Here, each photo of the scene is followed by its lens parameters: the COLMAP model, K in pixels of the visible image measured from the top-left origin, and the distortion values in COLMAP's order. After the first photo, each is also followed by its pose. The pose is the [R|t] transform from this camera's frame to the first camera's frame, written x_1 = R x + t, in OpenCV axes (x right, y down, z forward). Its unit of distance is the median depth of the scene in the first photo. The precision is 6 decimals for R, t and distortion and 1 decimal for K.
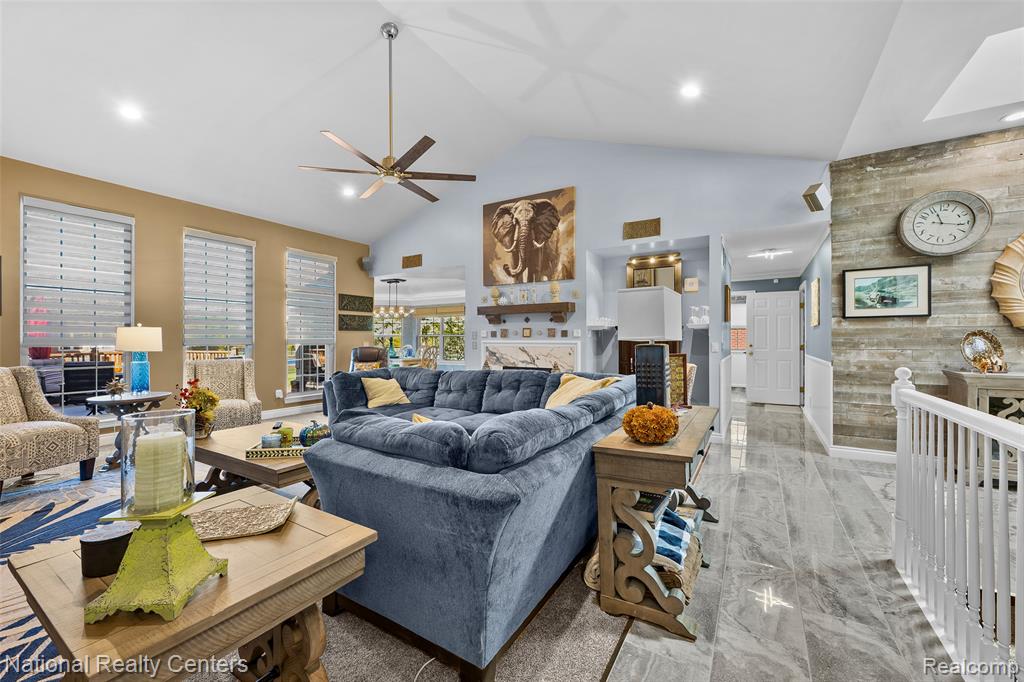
lens RADIAL K [[409.4, 0, 508.7], [0, 409.4, 339.8], [0, 0, 1]] dist [-0.002323, 0.000565]
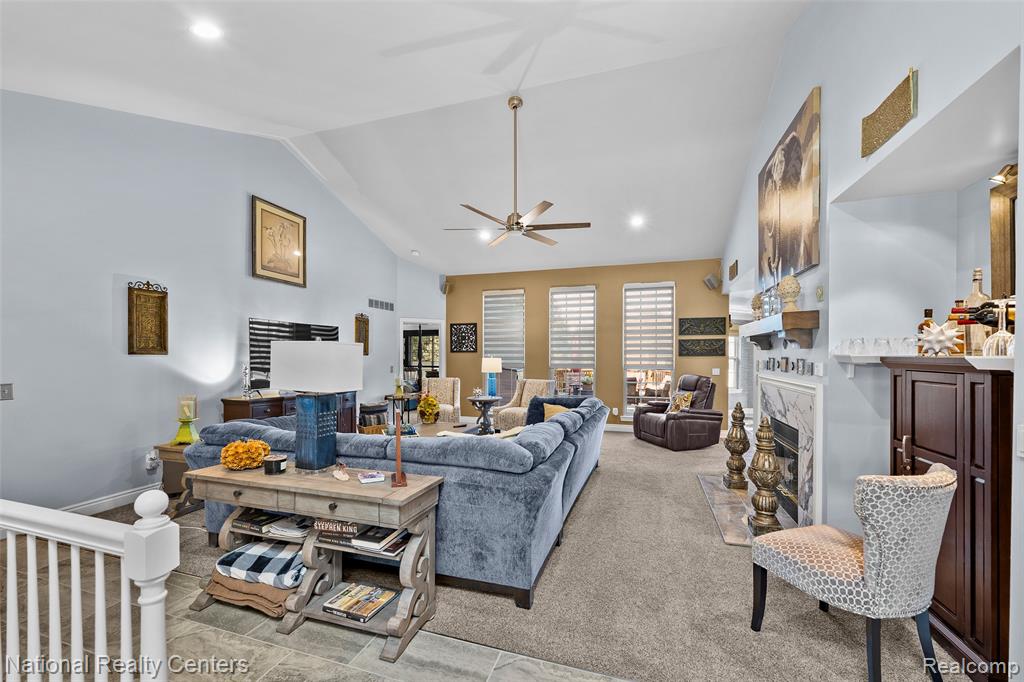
lens RADIAL K [[409.4, 0, 507.1], [0, 409.4, 356.0], [0, 0, 1]] dist [-0.002323, 0.000565]
pose [[0.221765, 0.003580, -0.975093, 0.575355], [0.000067, 0.999993, 0.003687, -0.034786], [0.975100, -0.000883, 0.221764, 0.503947]]
